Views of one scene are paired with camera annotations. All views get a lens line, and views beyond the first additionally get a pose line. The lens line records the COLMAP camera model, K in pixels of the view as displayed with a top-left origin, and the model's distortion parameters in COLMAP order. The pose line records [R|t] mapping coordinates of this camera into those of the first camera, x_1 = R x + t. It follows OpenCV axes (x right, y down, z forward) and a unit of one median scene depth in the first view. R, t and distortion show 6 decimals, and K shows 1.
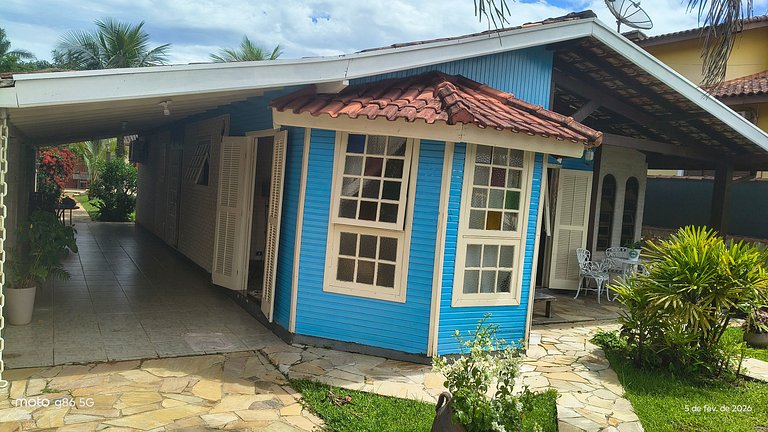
lens RADIAL K [[571.3, 0, 392.1], [0, 571.3, 222.3], [0, 0, 1]] dist [0.108926, -0.213211]
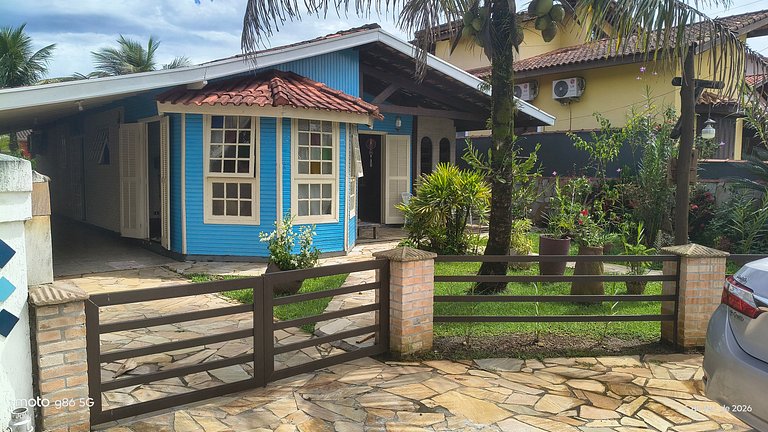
lens RADIAL K [[574.8, 0, 382.2], [0, 574.8, 219.5], [0, 0, 1]] dist [0.105486, -0.231103]
pose [[0.986364, -0.081926, 0.142740, 0.125331], [0.077885, 0.996393, 0.033677, 0.098971], [-0.144984, -0.022101, 0.989187, -0.566437]]
